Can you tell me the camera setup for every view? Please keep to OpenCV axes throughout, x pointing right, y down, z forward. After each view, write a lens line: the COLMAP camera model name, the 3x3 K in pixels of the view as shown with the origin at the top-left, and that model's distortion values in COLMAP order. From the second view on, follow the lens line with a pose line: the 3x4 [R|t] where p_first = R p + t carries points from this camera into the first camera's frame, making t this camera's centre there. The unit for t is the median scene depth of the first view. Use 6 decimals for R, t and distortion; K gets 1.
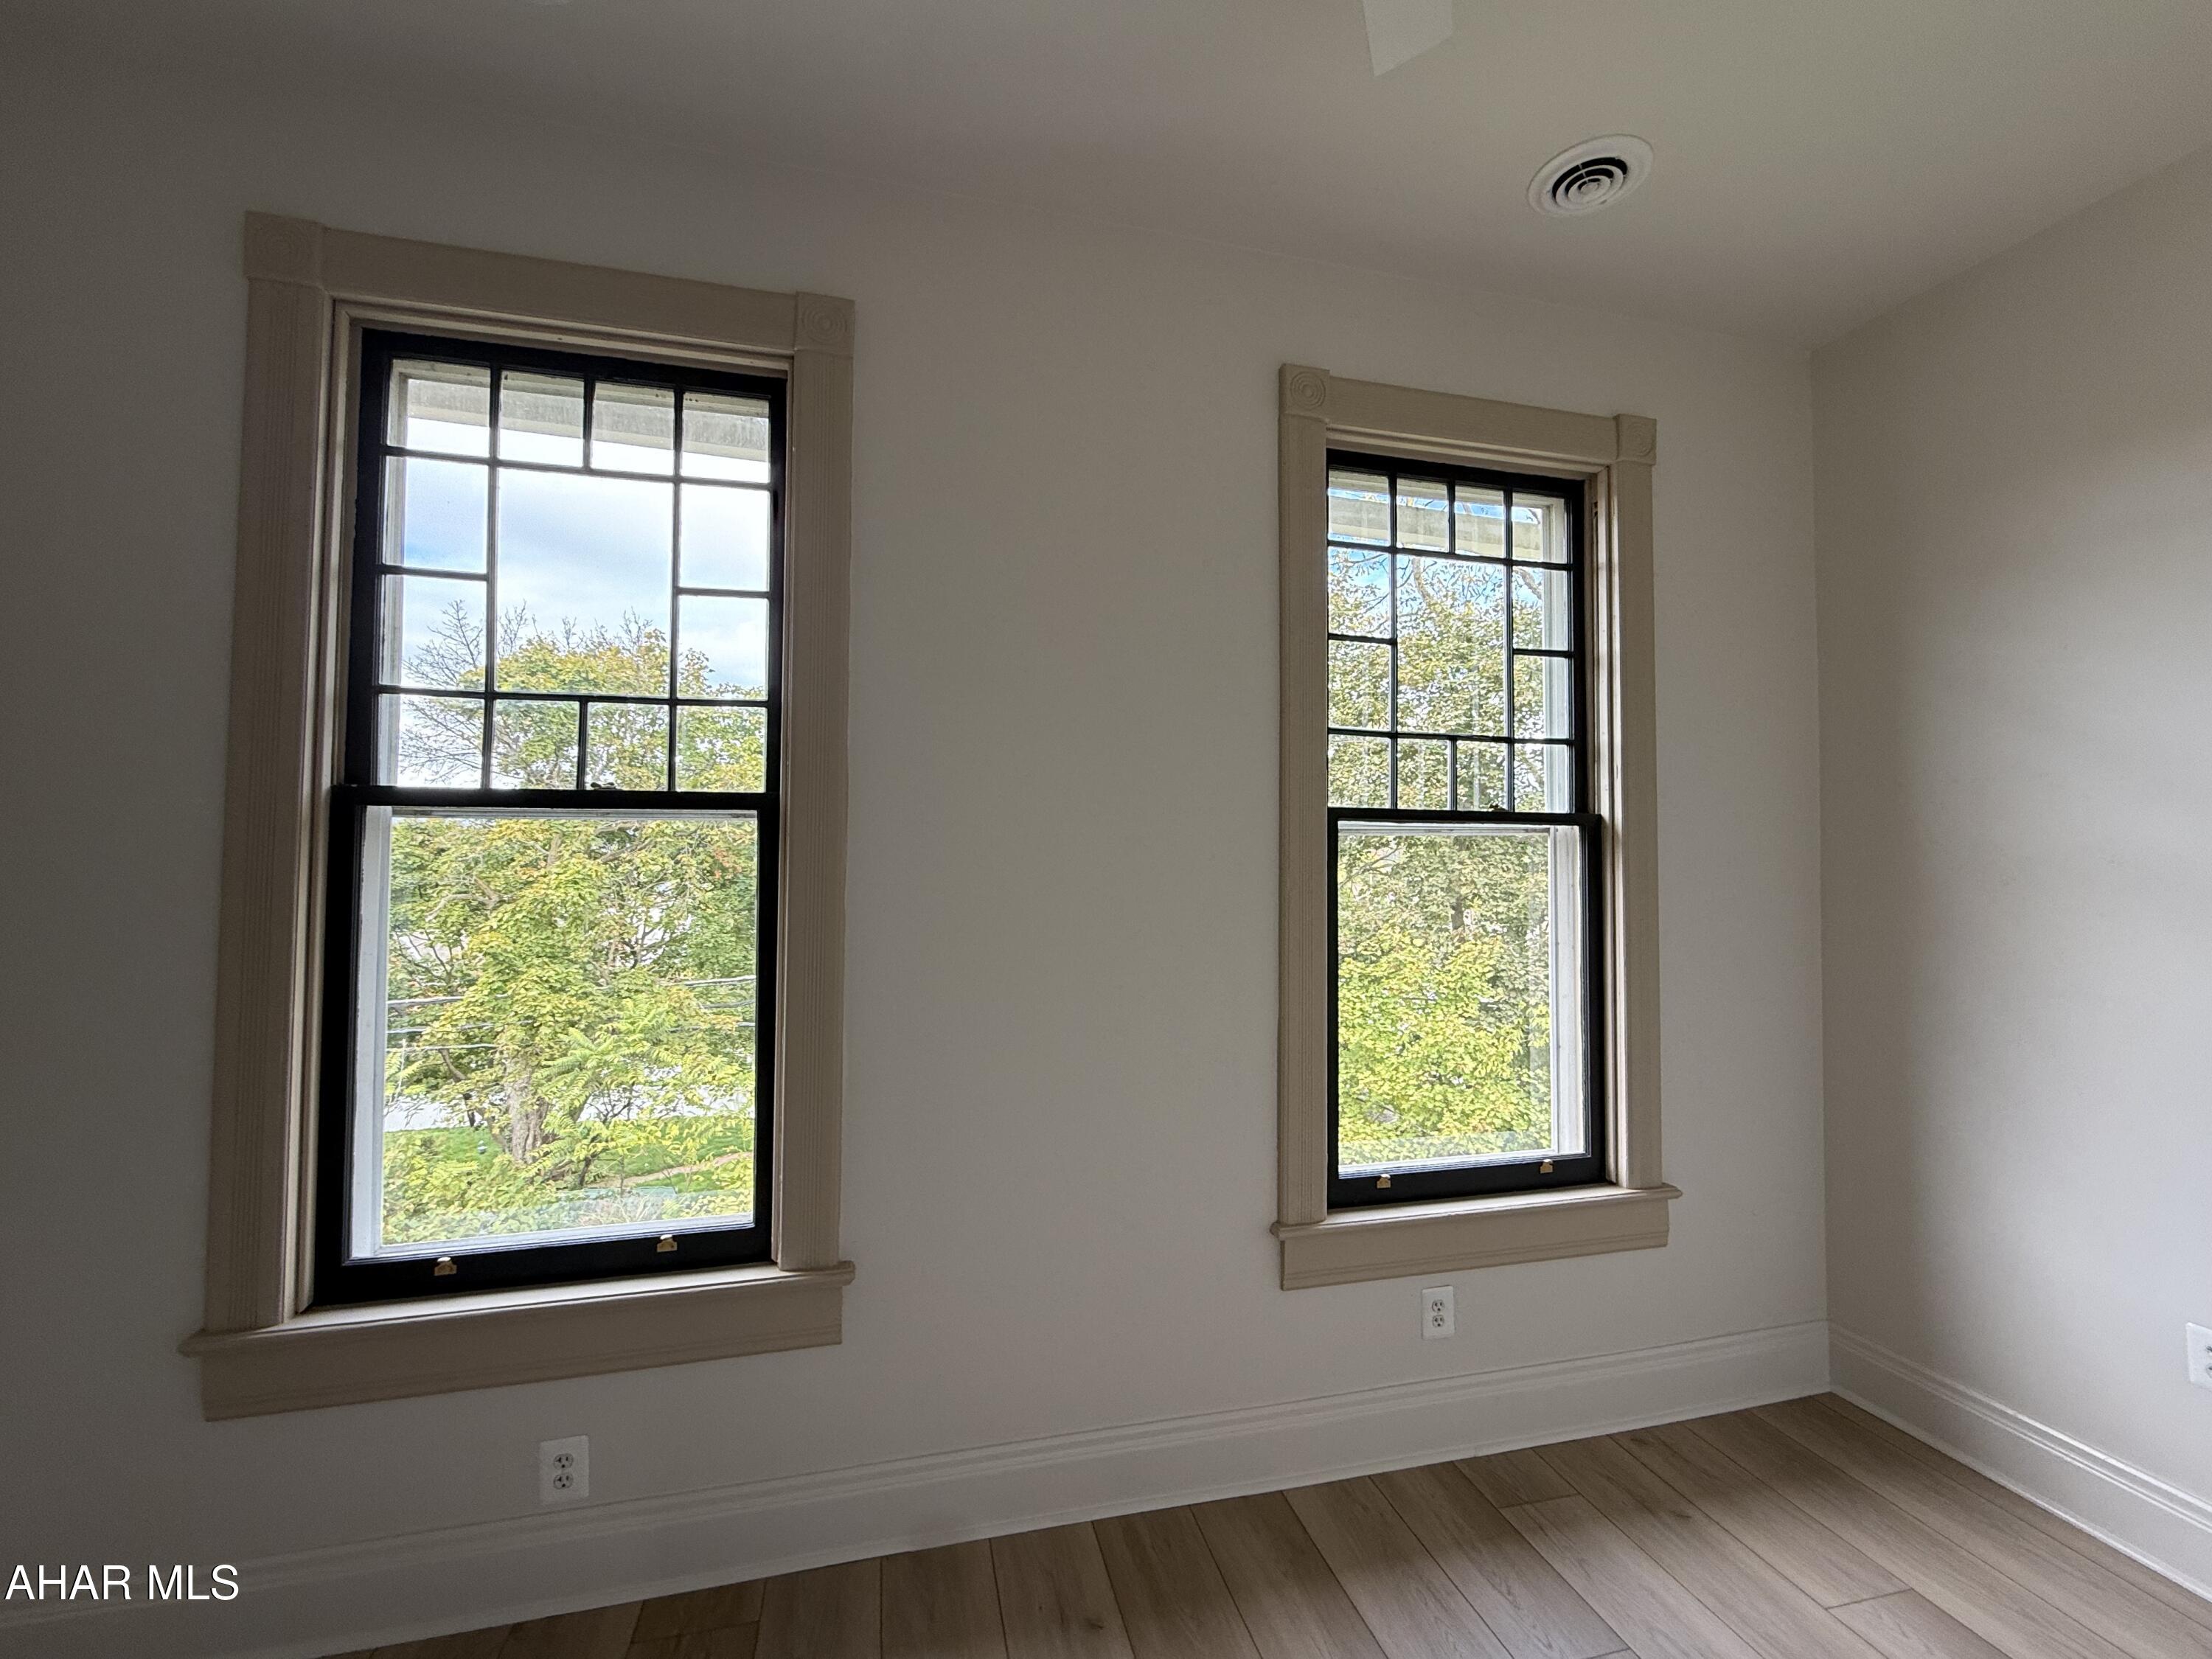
lens RADIAL K [[916.0, 0, 1104.5], [0, 916.0, 826.9], [0, 0, 1]] dist [-0.000571, -0.000176]
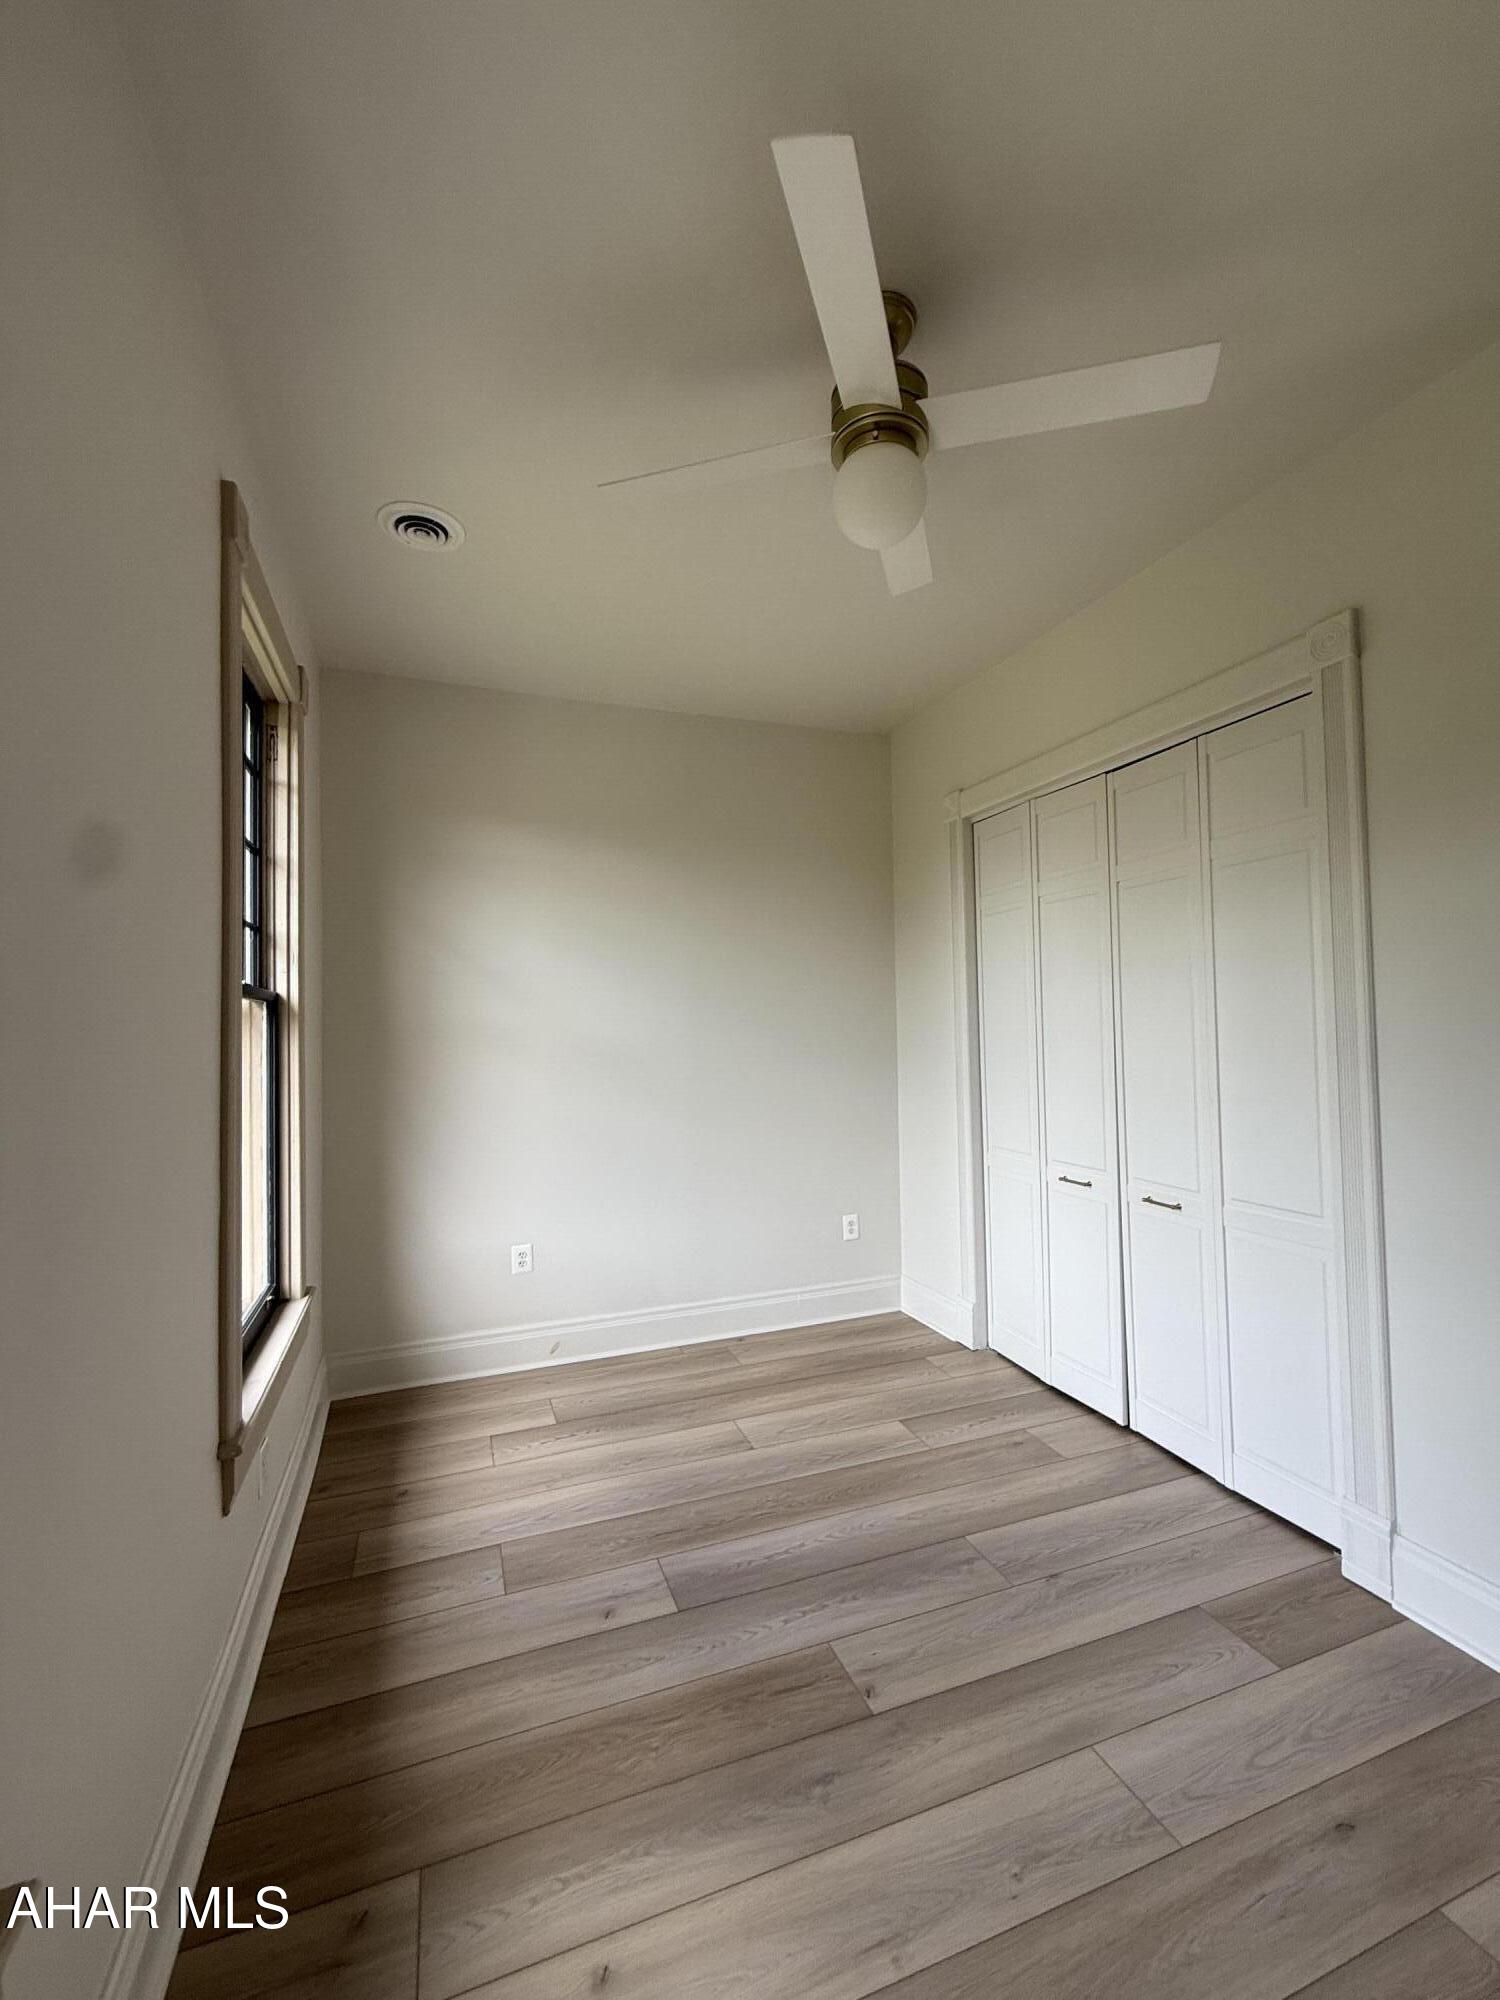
lens RADIAL K [[828.2, 0, 750.0], [0, 828.2, 1000.0], [0, 0, 1]] dist [-0.000571, -0.000176]
pose [[-0.112525, 0.024100, 0.993357, -0.850698], [-0.025264, 0.999313, -0.027106, 0.013041], [-0.993328, -0.028147, -0.111839, 0.745575]]
